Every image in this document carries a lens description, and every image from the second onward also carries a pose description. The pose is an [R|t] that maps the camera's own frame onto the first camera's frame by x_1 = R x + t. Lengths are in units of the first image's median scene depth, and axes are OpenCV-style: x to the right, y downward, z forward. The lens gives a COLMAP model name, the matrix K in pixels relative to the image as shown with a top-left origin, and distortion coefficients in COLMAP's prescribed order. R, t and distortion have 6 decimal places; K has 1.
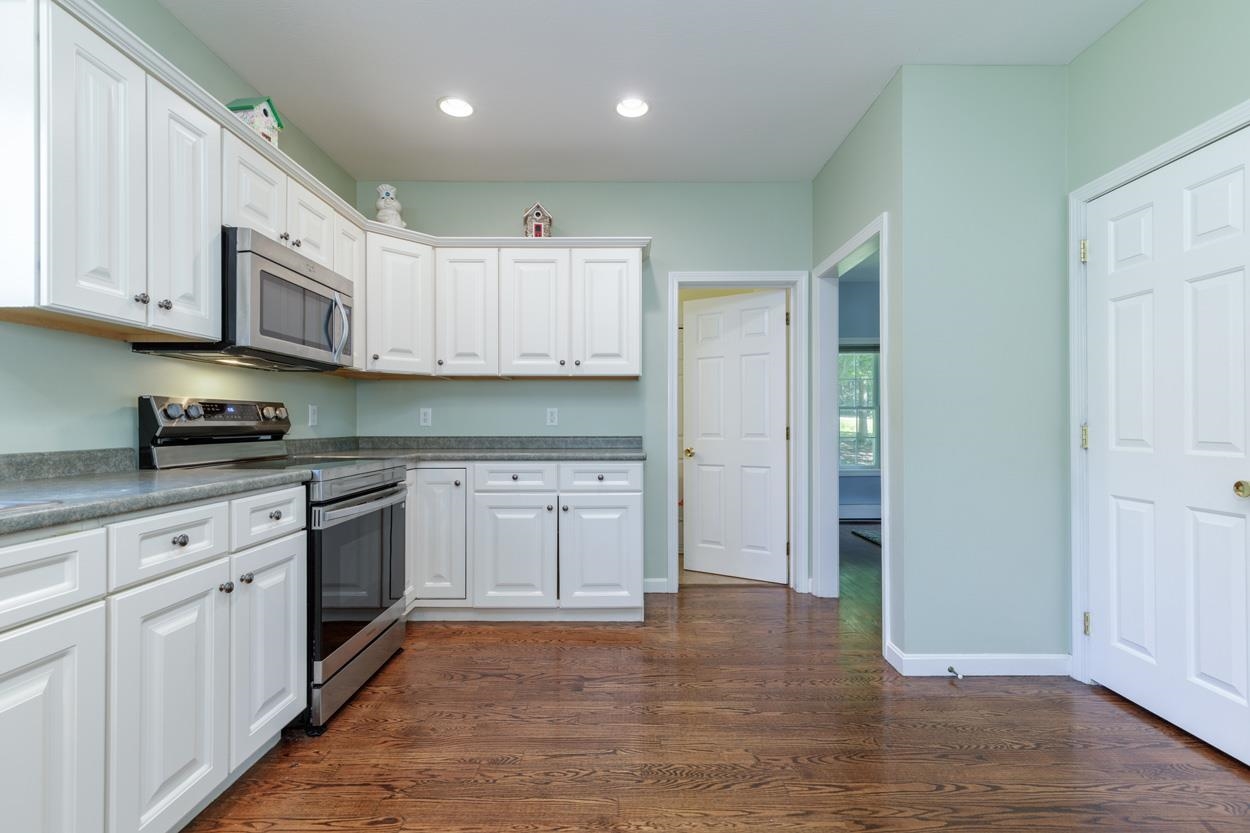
lens RADIAL K [[567.2, 0, 629.2], [0, 567.2, 420.0], [0, 0, 1]] dist [0.005438, -0.002096]
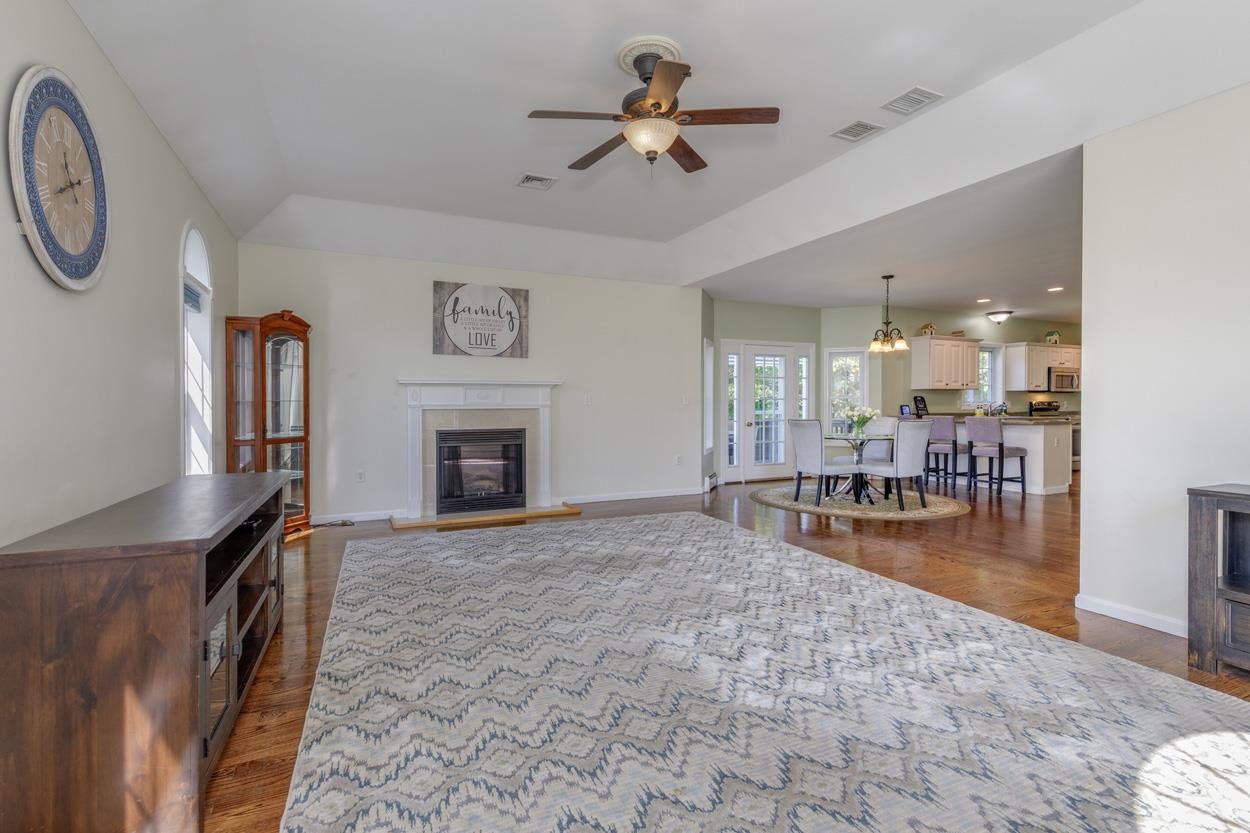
lens RADIAL K [[567.2, 0, 613.3], [0, 567.2, 411.4], [0, 0, 1]] dist [0.005438, -0.002096]
pose [[0.399528, 0.012047, -0.916642, 1.876051], [0.004907, 0.999871, 0.015279, -0.040722], [0.916708, -0.010602, 0.399417, -3.607732]]
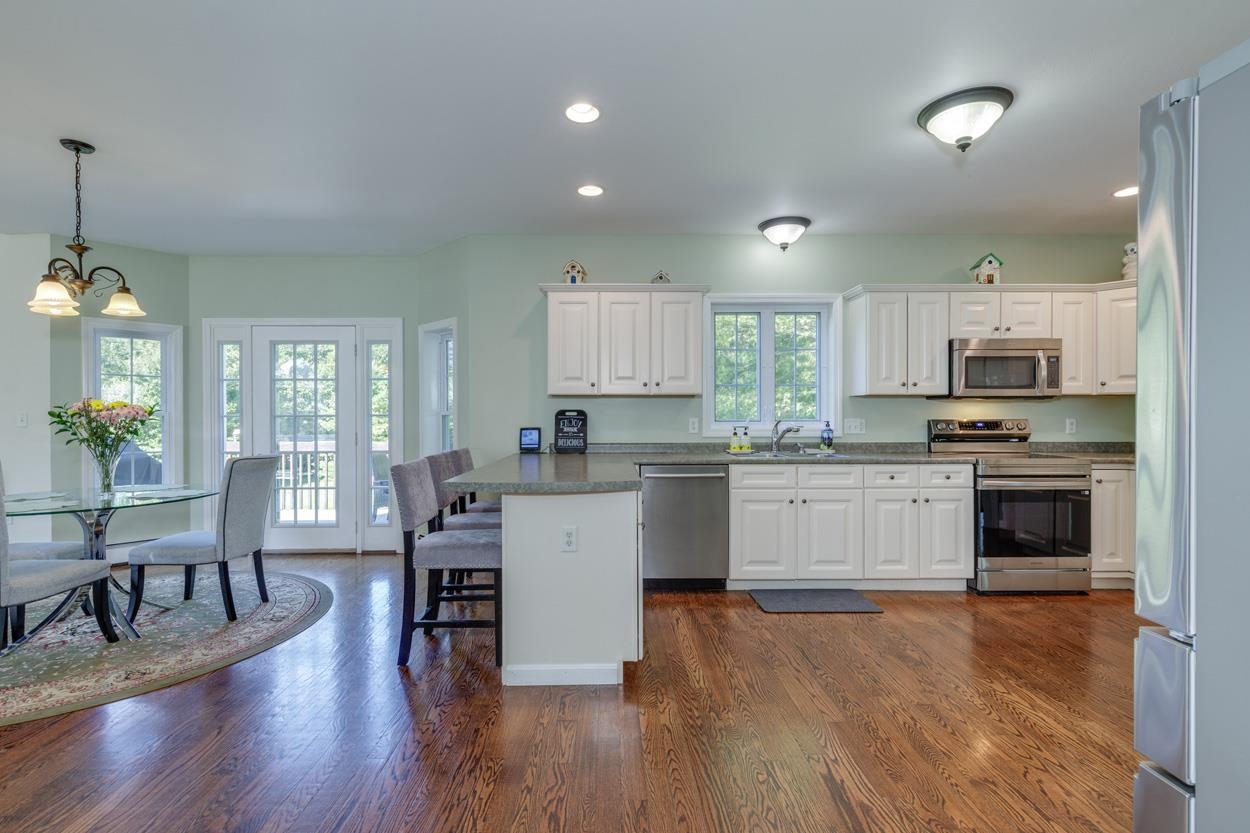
lens RADIAL K [[567.2, 0, 613.8], [0, 567.2, 420.4], [0, 0, 1]] dist [0.005438, -0.002096]
pose [[0.005849, 0.012338, -0.999907, 1.126478], [0.006033, 0.999905, 0.012374, -0.060352], [0.999965, -0.006104, 0.005774, -0.210147]]
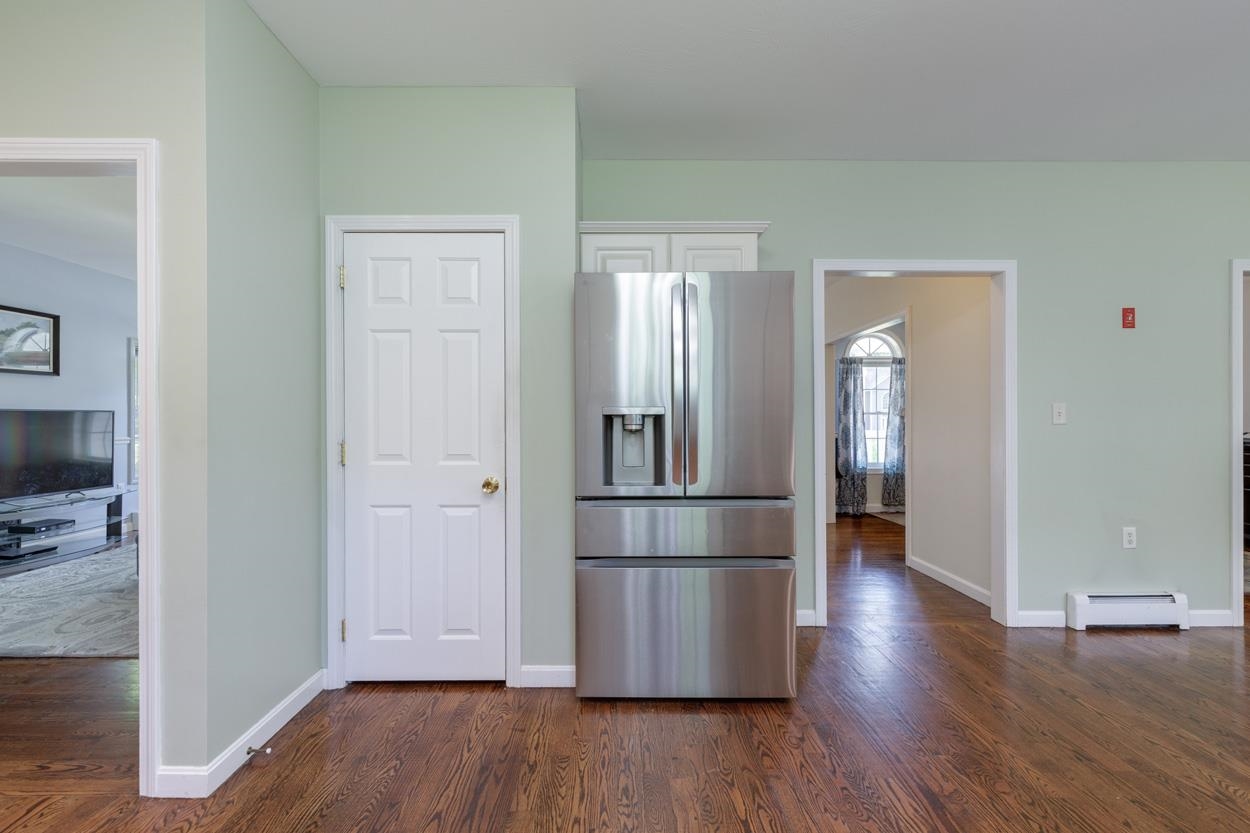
lens RADIAL K [[567.2, 0, 624.3], [0, 567.2, 418.3], [0, 0, 1]] dist [0.005438, -0.002096]
pose [[0.001532, 0.004764, 0.999987, -0.248266], [-0.003322, 0.999983, -0.004758, -0.032391], [-0.999993, -0.003314, 0.001548, 0.471338]]
